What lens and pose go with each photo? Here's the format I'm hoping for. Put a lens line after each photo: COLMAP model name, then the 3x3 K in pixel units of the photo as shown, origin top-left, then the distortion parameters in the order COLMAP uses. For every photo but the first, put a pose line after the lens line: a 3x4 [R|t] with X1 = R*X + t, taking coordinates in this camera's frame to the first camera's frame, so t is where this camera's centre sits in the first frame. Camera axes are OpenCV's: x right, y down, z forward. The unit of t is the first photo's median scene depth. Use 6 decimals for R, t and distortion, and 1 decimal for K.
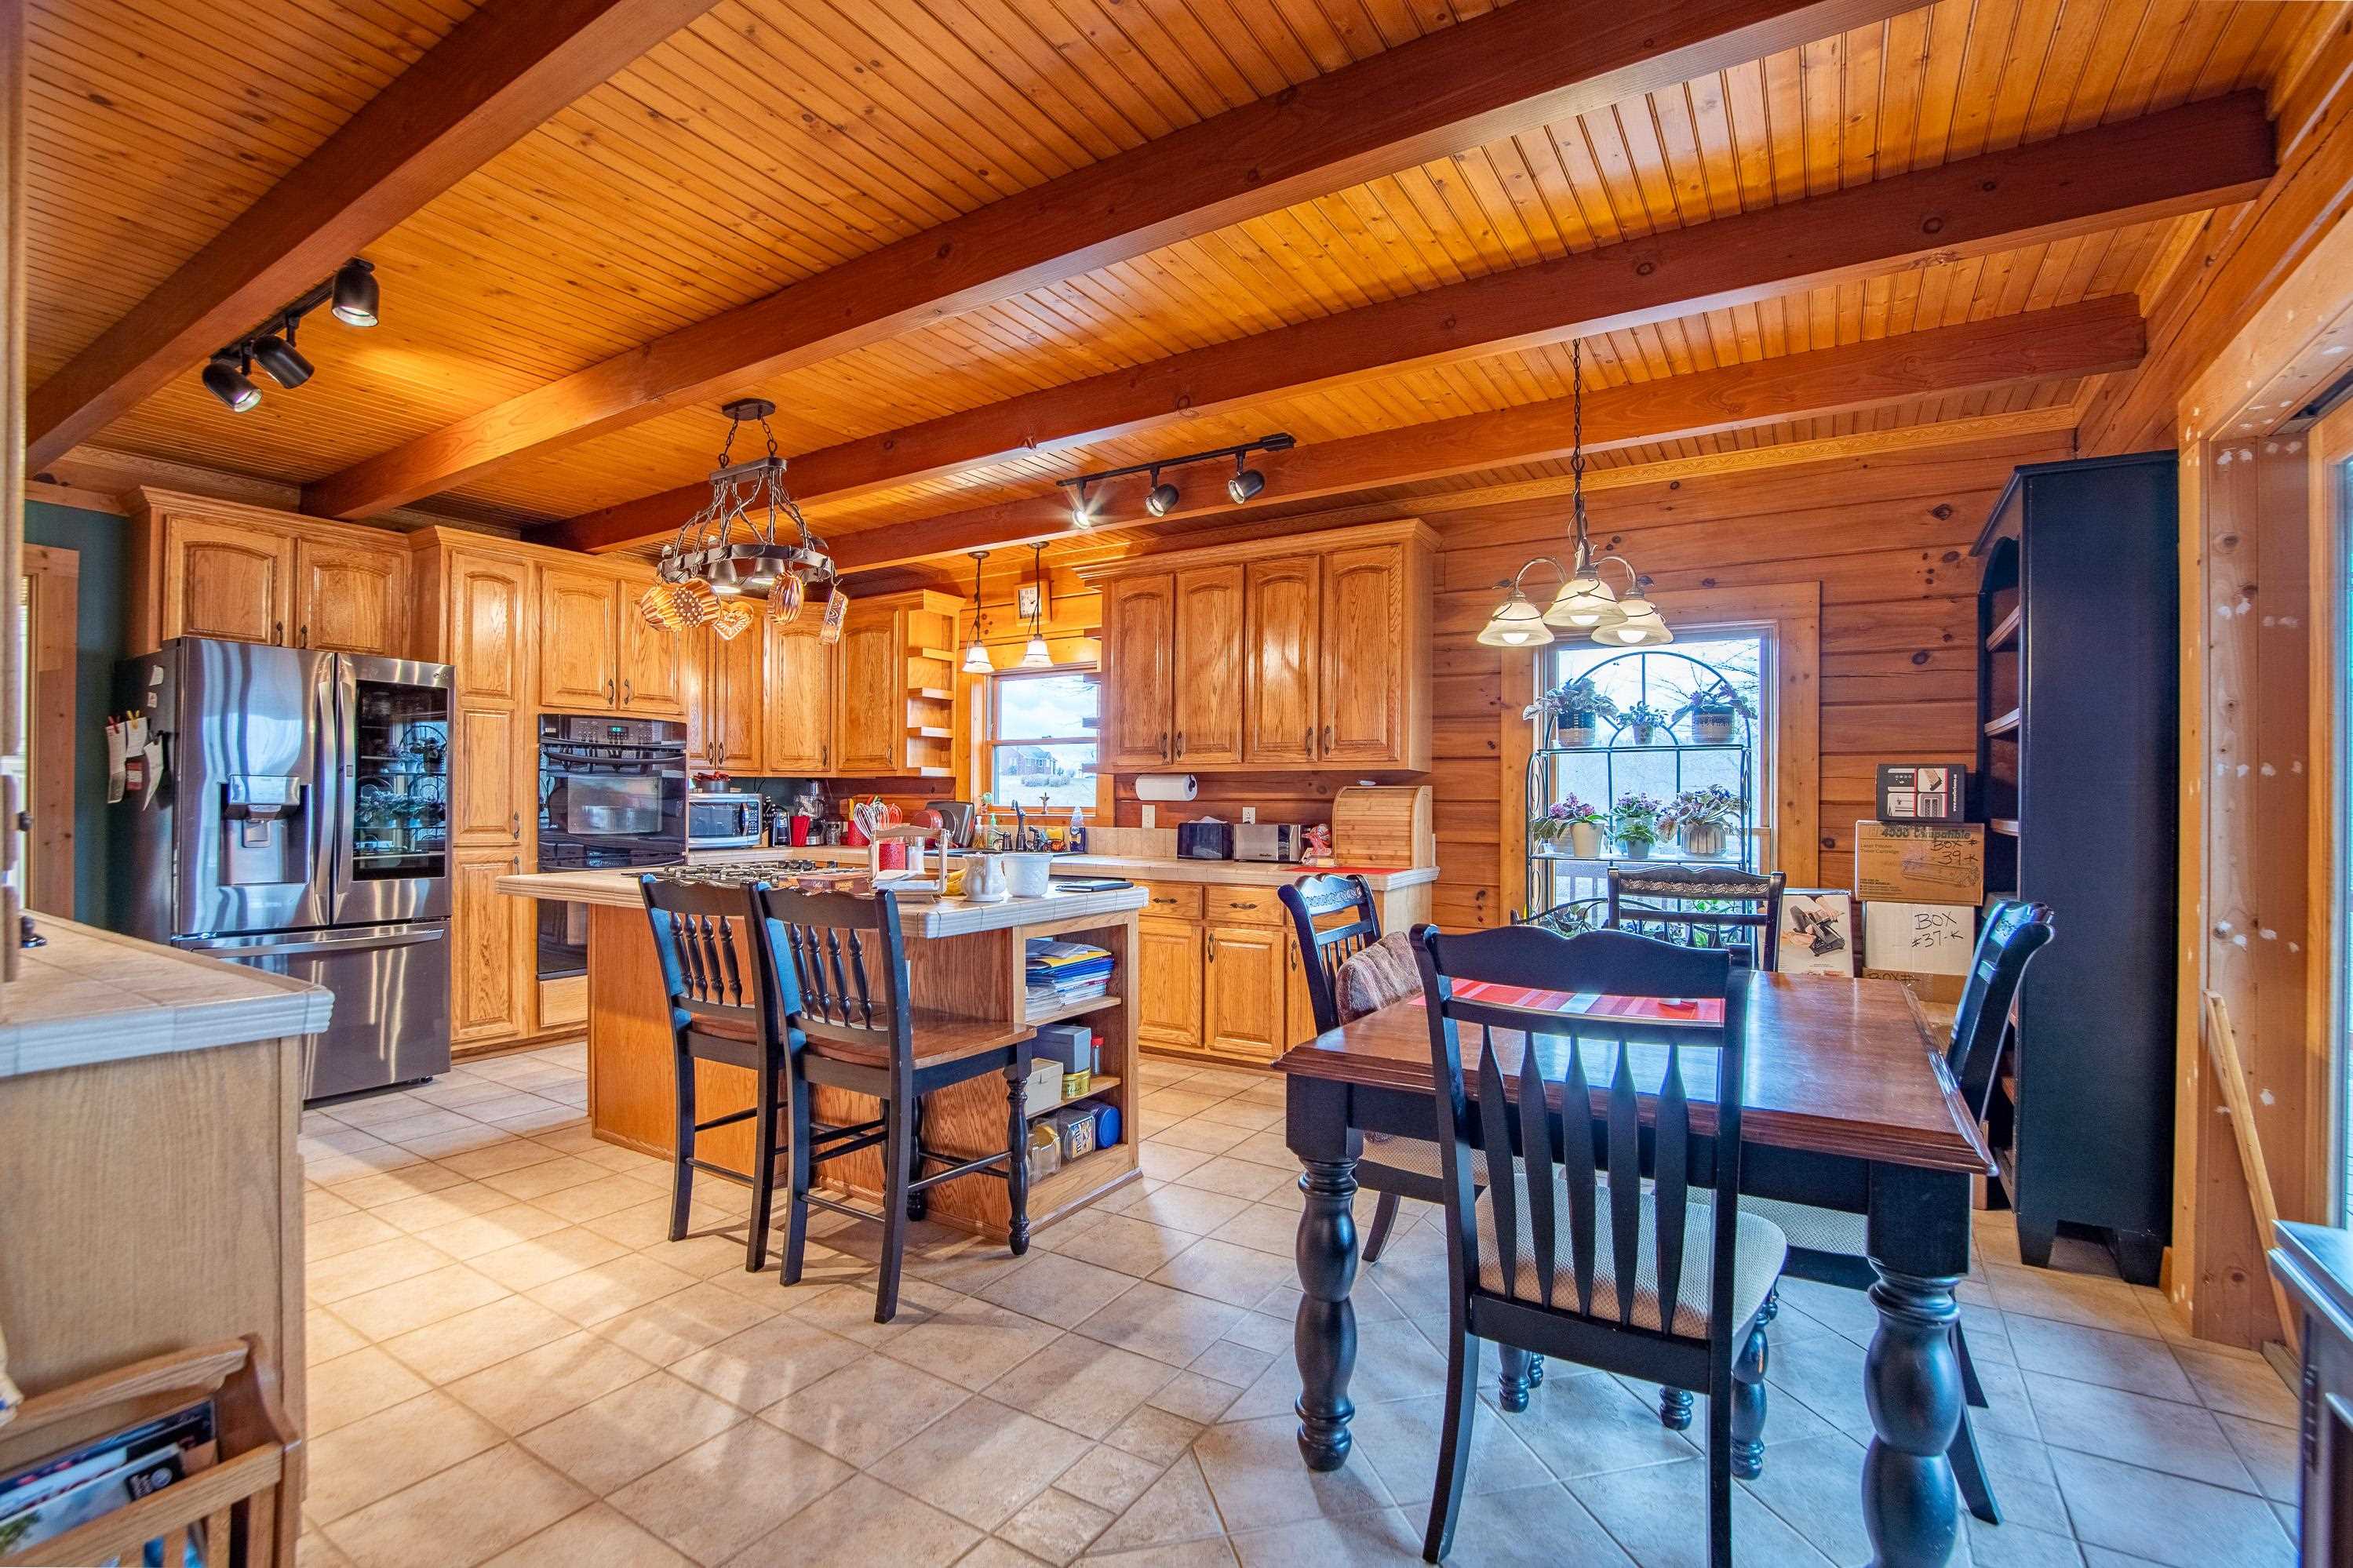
lens RADIAL K [[1048.6, 0, 1176.9], [0, 1048.6, 801.3], [0, 0, 1]] dist [-0.045695, 0.012214]
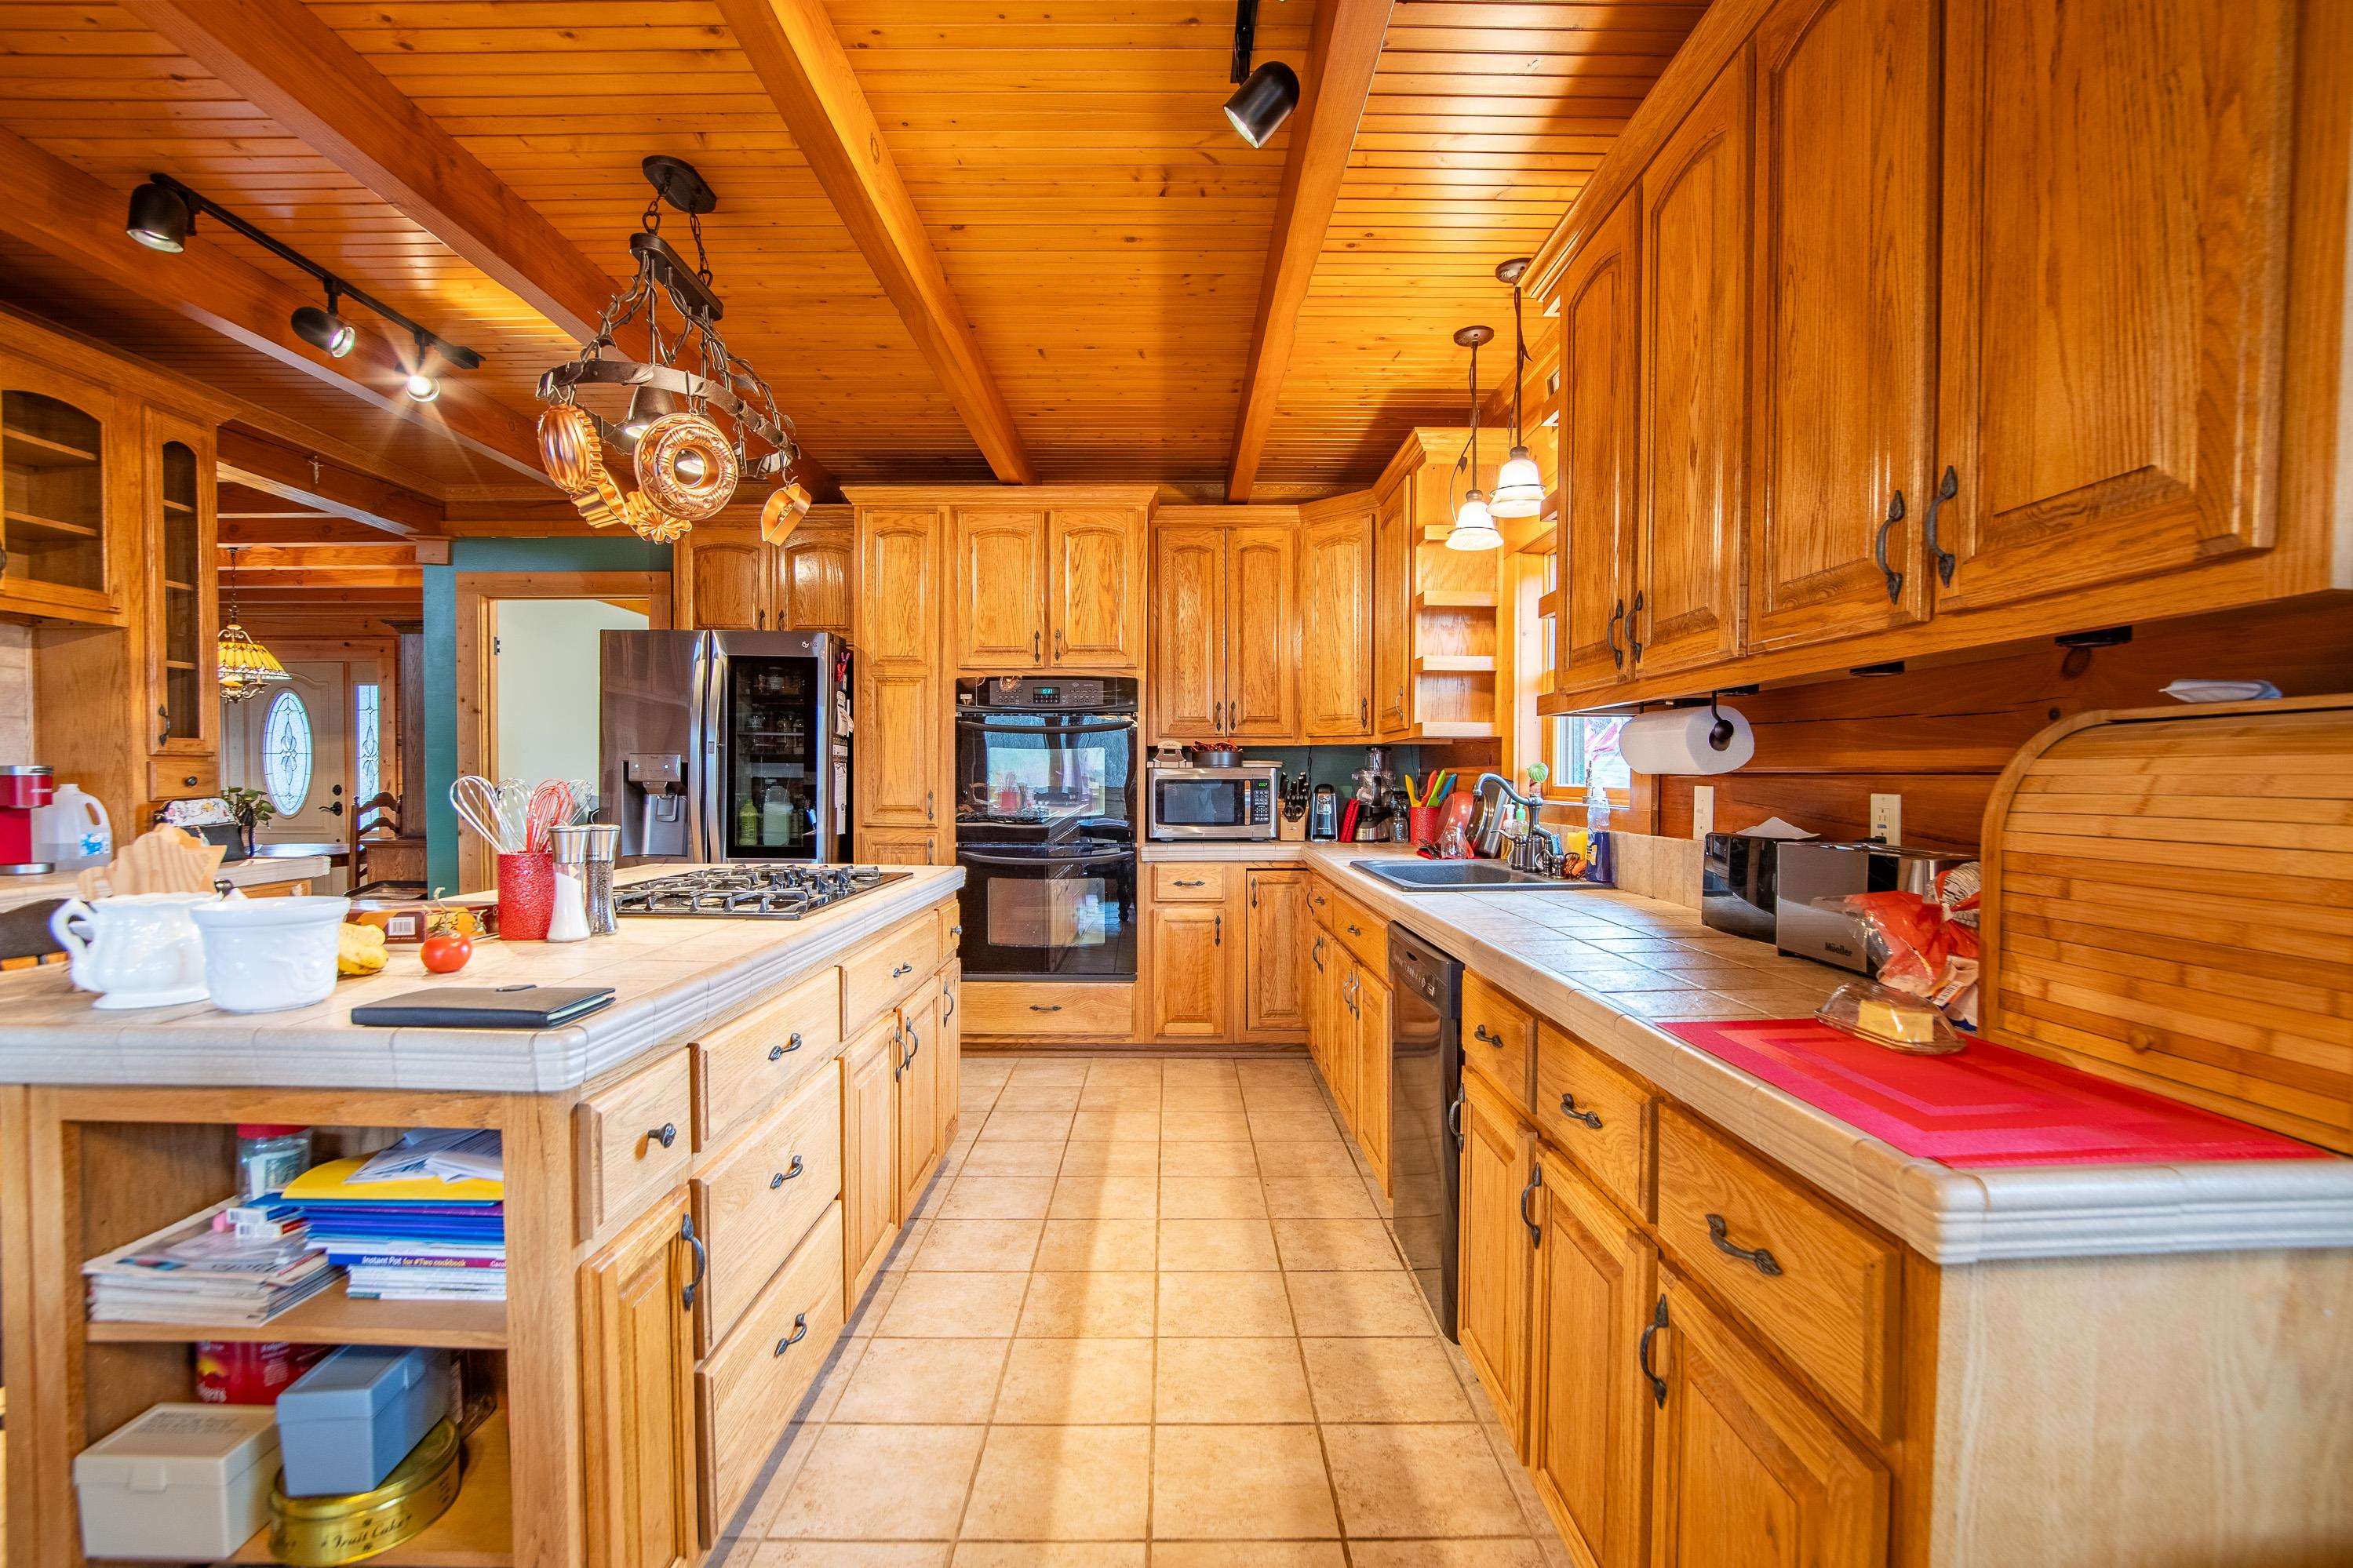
lens RADIAL K [[1048.6, 0, 1176.9], [0, 1048.6, 801.3], [0, 0, 1]] dist [-0.045695, 0.012214]
pose [[0.535543, 0.017200, -0.844333, 0.232322], [-0.001151, 0.999807, 0.019636, 0.001909], [0.844507, -0.009544, 0.535459, 0.664794]]
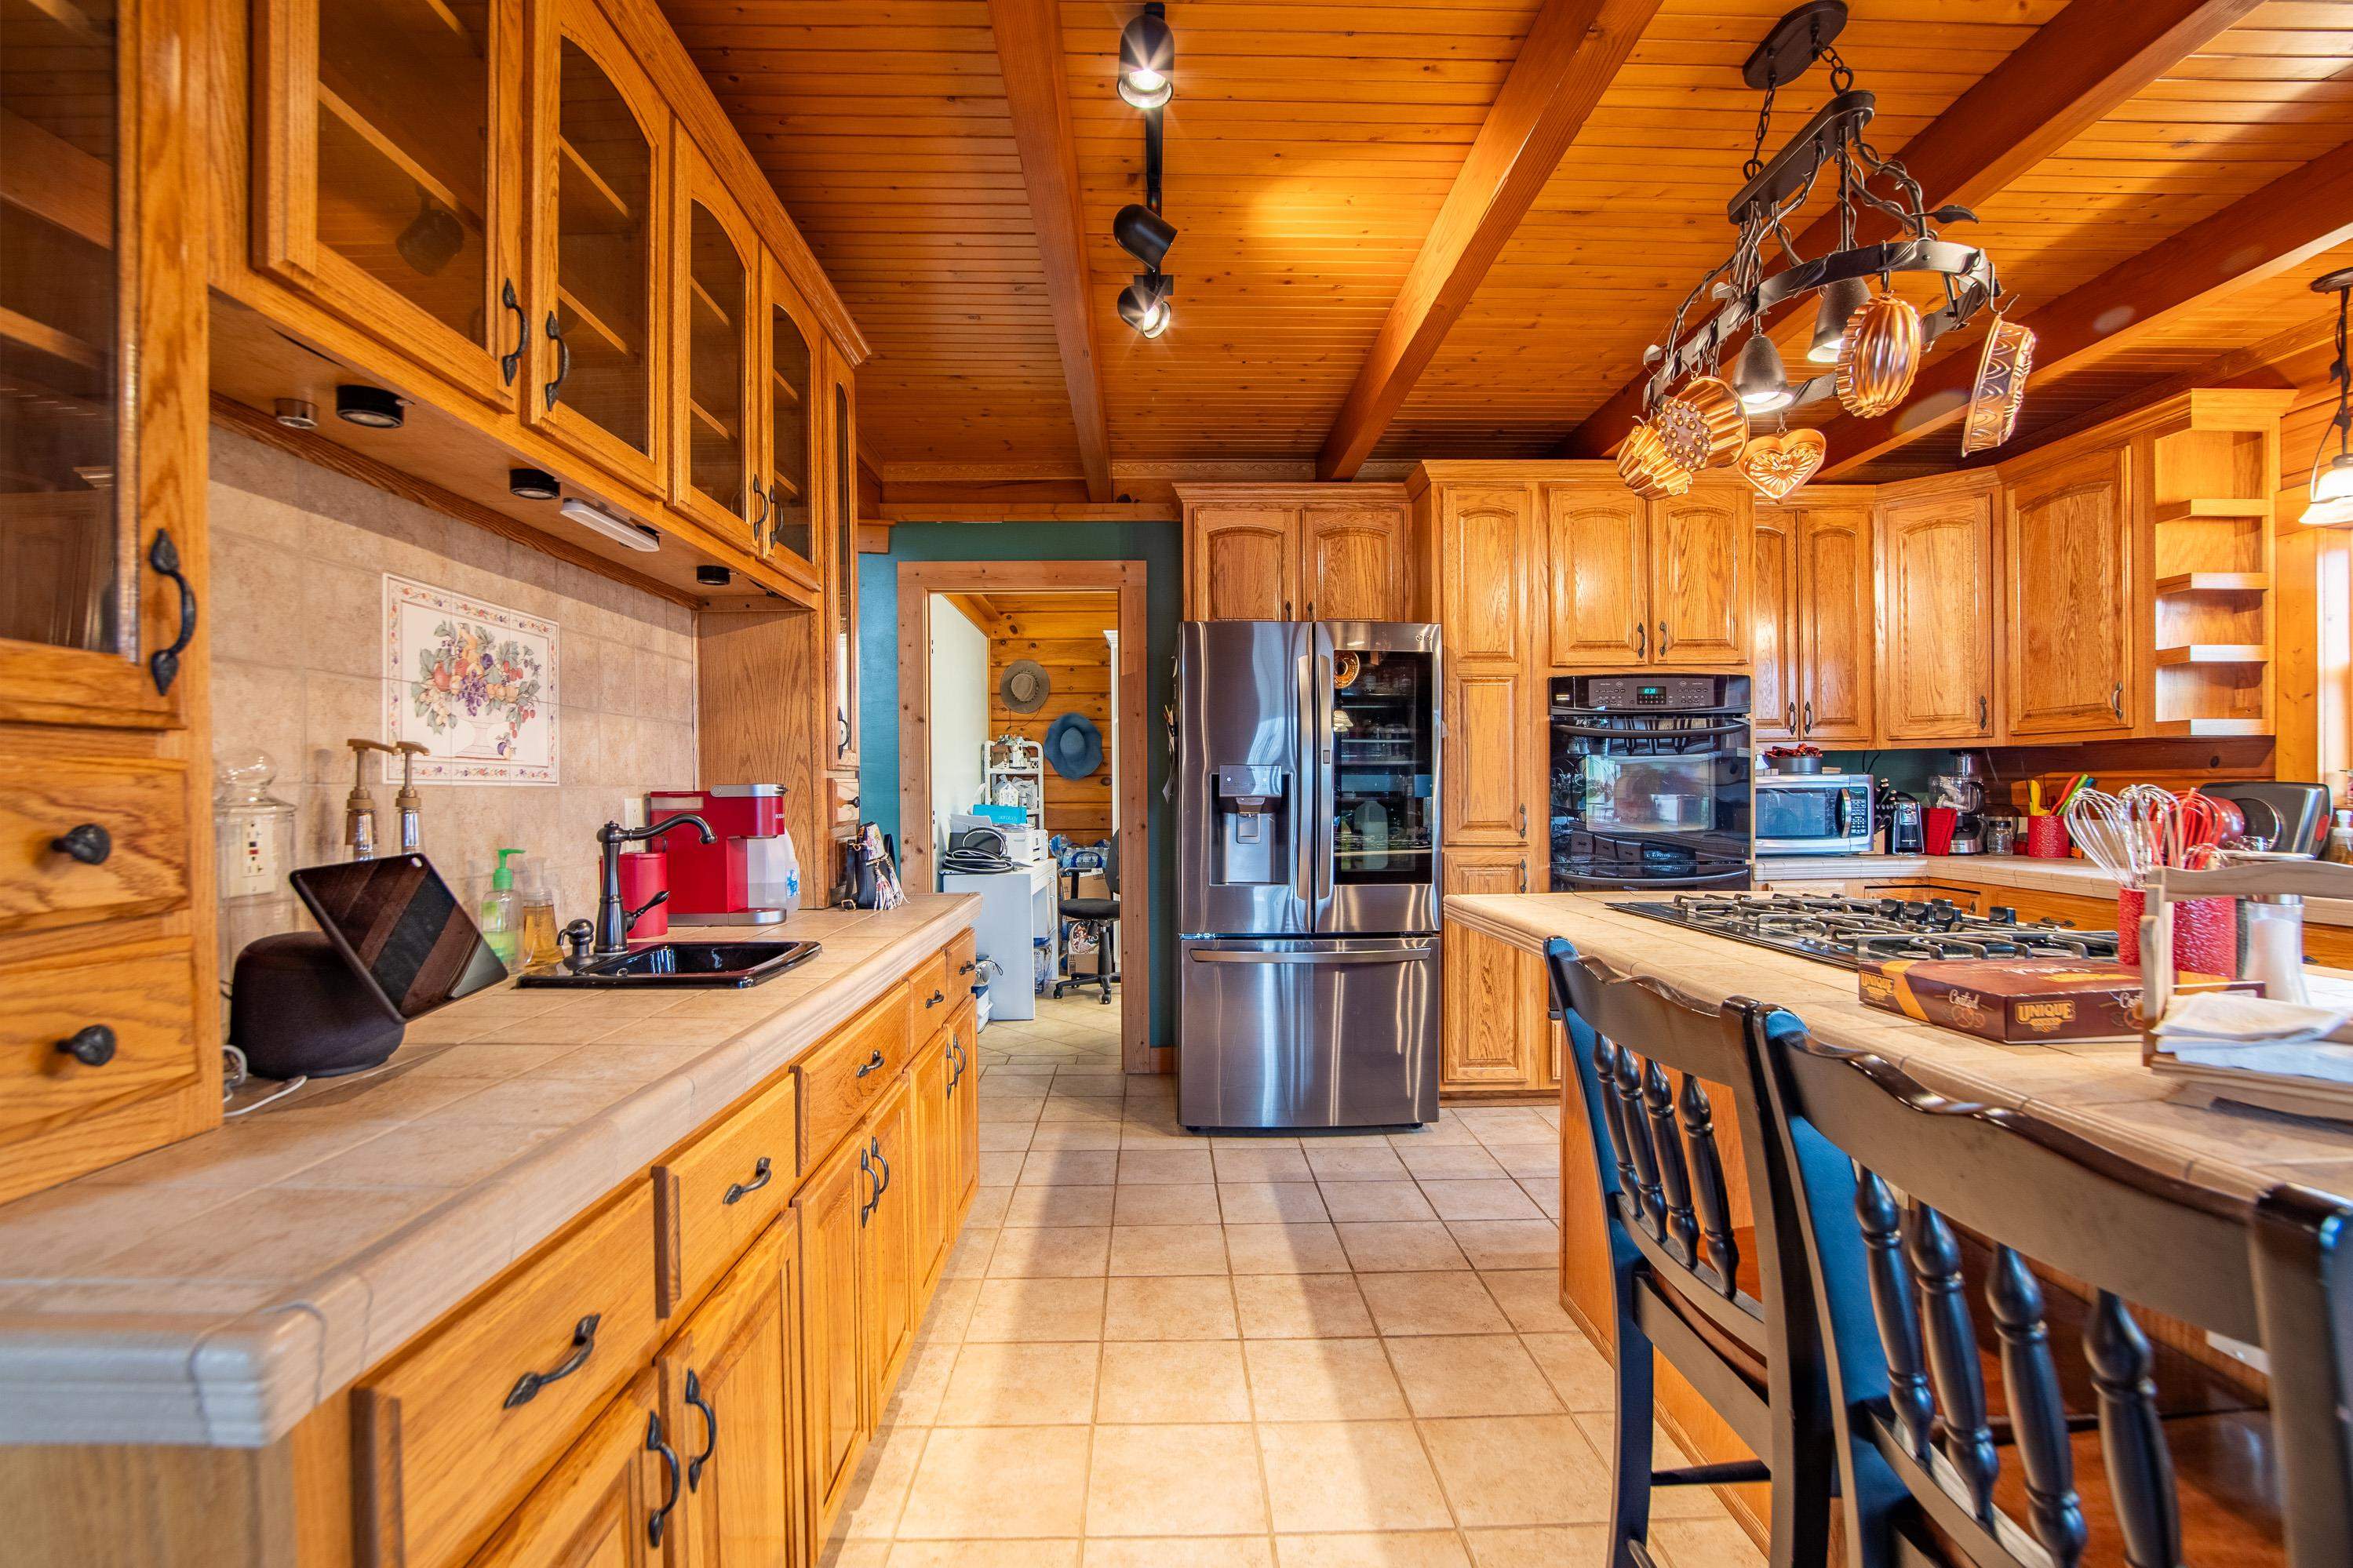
lens RADIAL K [[1048.6, 0, 1176.9], [0, 1048.6, 801.3], [0, 0, 1]] dist [-0.045695, 0.012214]
pose [[0.546299, -0.001040, -0.837590, -0.110263], [0.011675, 0.999912, 0.006374, 0.000489], [0.837509, -0.013261, 0.546263, 0.326498]]
